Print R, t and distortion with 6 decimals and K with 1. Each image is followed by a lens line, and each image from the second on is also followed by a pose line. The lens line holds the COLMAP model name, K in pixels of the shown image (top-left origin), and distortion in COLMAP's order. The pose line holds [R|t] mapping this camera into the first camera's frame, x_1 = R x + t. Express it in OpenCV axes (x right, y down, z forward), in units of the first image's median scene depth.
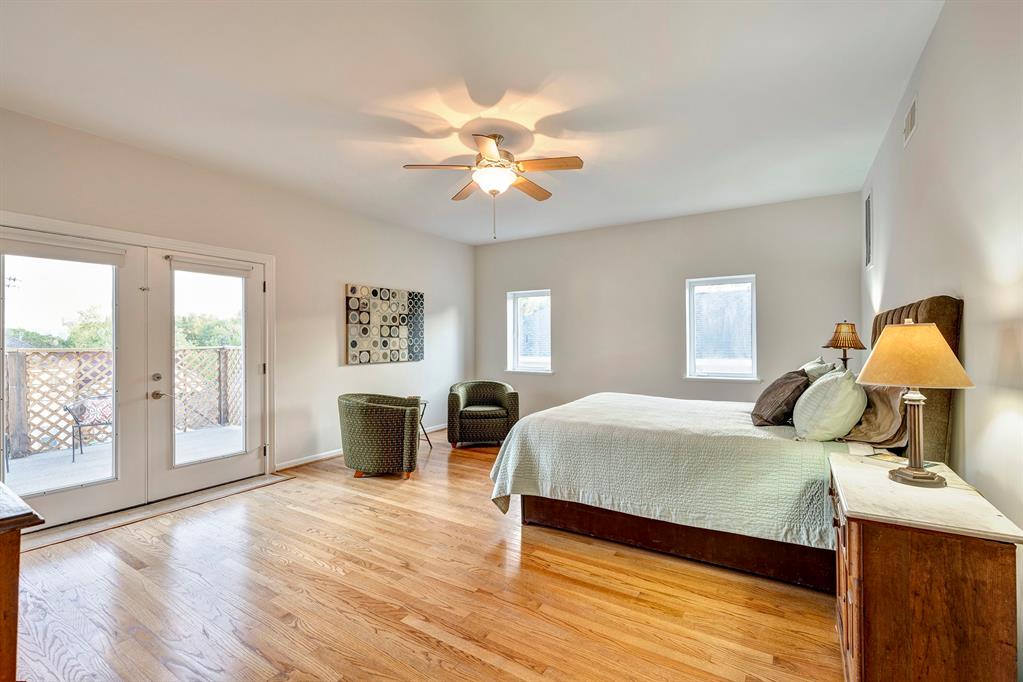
lens RADIAL K [[445.2, 0, 511.5], [0, 445.2, 341.0], [0, 0, 1]] dist [0.000199, 0.000021]
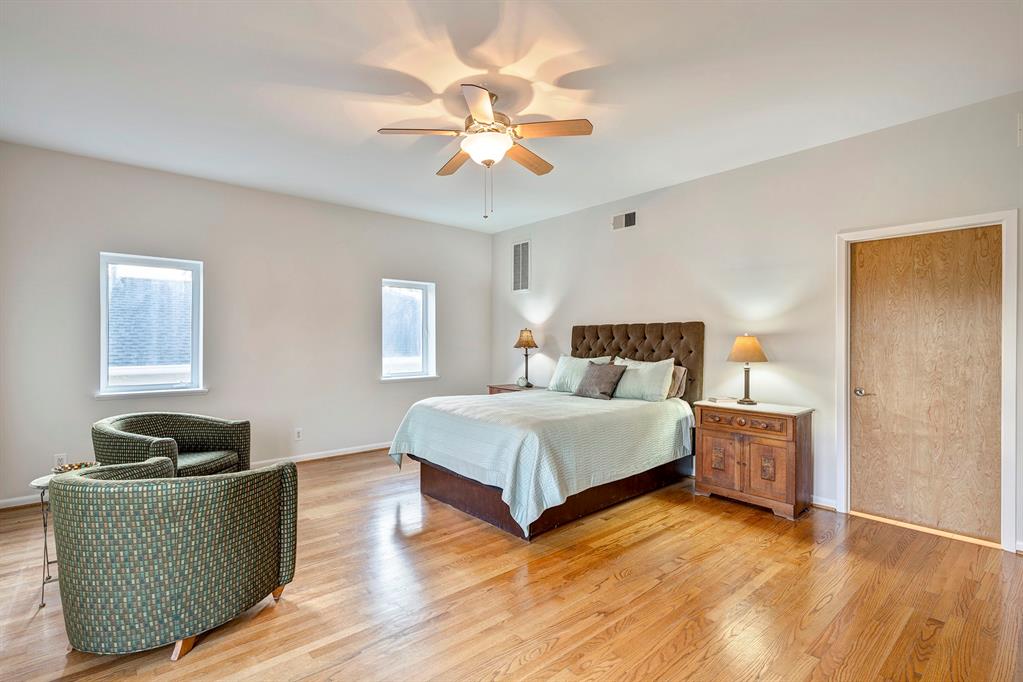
lens RADIAL K [[486.5, 0, 511.5], [0, 486.5, 341.0], [0, 0, 1]] dist [-0.001140, -0.000198]
pose [[0.284153, 0.003727, 0.958772, -0.889875], [-0.003758, 0.999989, -0.002774, -0.001174], [-0.958771, -0.002815, 0.284164, 0.698309]]
